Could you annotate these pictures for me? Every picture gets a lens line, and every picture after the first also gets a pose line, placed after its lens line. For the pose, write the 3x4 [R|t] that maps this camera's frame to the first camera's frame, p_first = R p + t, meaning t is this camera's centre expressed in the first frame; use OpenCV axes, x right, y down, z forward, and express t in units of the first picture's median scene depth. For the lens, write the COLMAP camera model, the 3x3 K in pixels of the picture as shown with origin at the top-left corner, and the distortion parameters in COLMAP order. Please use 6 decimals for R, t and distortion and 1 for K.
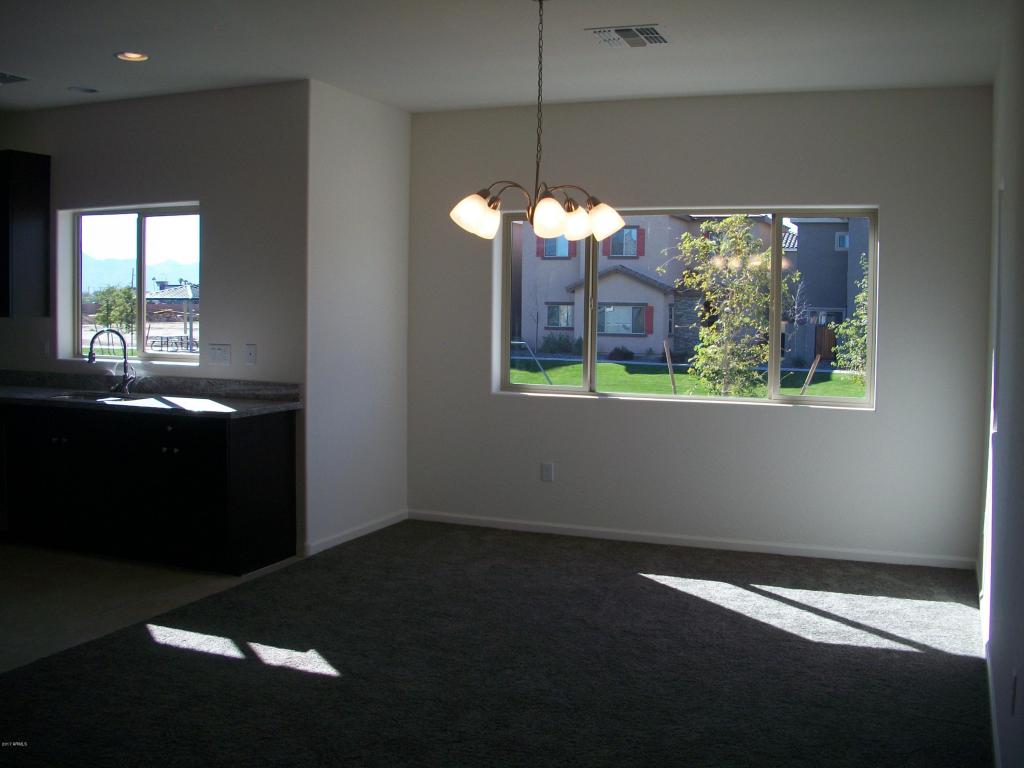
lens RADIAL K [[1073.5, 0, 507.1], [0, 1073.5, 378.0], [0, 0, 1]] dist [-0.154404, 0.000000]
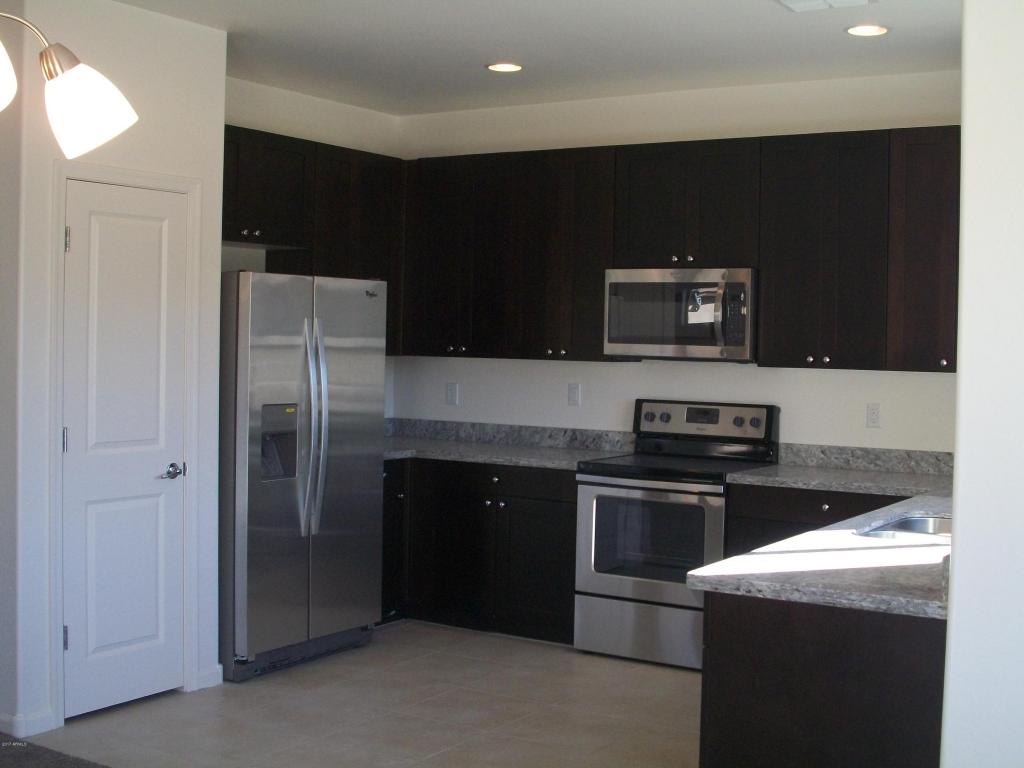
lens RADIAL K [[1338.5, 0, 513.9], [0, 1338.5, 392.9], [0, 0, 1]] dist [-0.022471, 0.000000]
pose [[-0.150866, 0.029779, -0.988106, 0.322660], [-0.089377, 0.995042, 0.043634, -0.063002], [0.984505, 0.094897, -0.147457, 0.899590]]
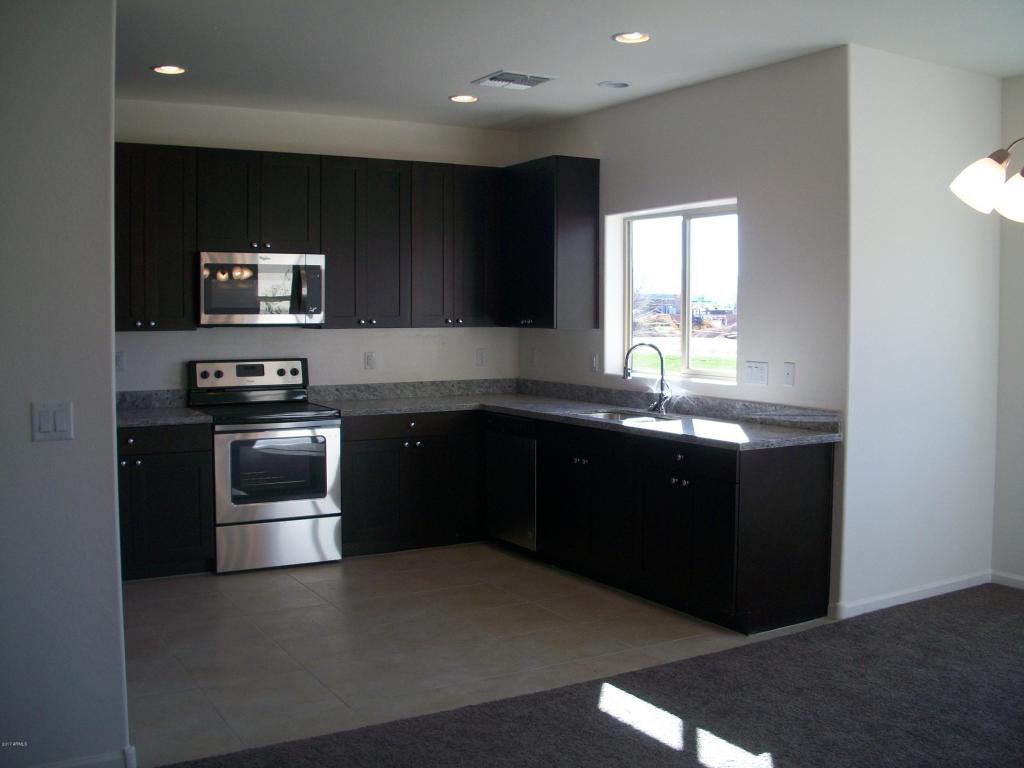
lens RADIAL K [[1073.5, 0, 504.3], [0, 1073.5, 367.1], [0, 0, 1]] dist [-0.154404, 0.000000]
pose [[0.805627, 0.019095, -0.592115, 0.080308], [-0.032194, 0.999415, -0.011573, -0.010779], [0.591547, 0.028386, 0.805770, 0.181629]]
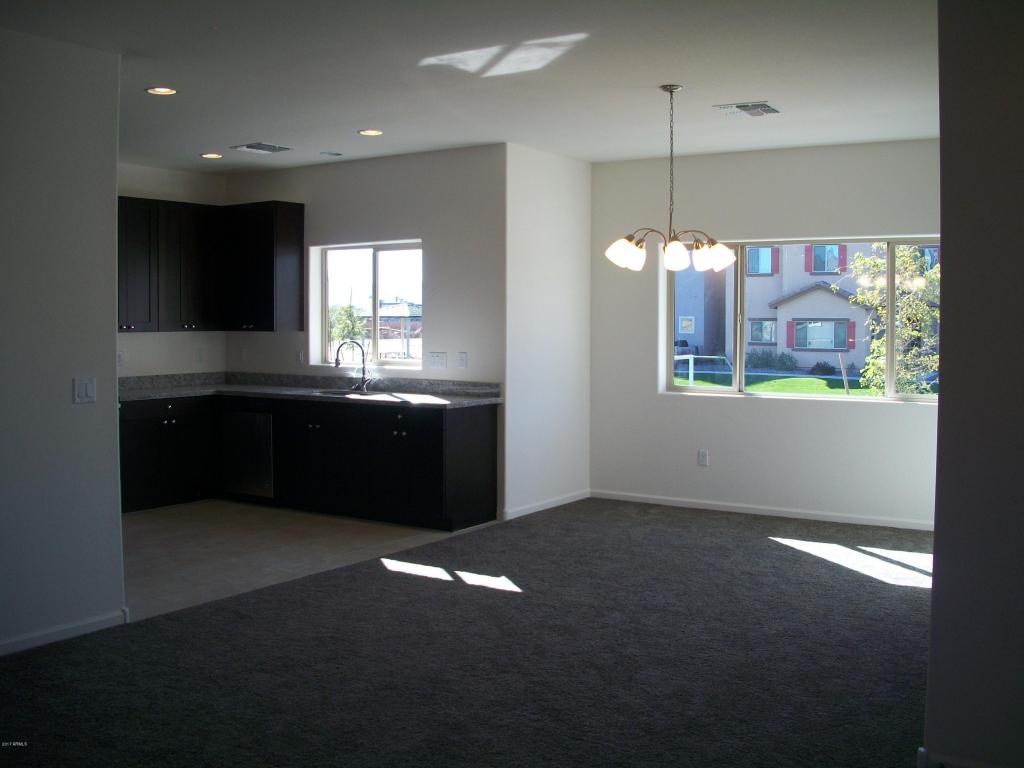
lens RADIAL K [[1073.5, 0, 509.4], [0, 1073.5, 378.7], [0, 0, 1]] dist [-0.154404, 0.000000]
pose [[0.981136, 0.001288, -0.193316, 0.061612], [-0.004194, 0.999884, -0.014626, 0.018412], [0.193275, 0.015161, 0.981028, -0.244606]]
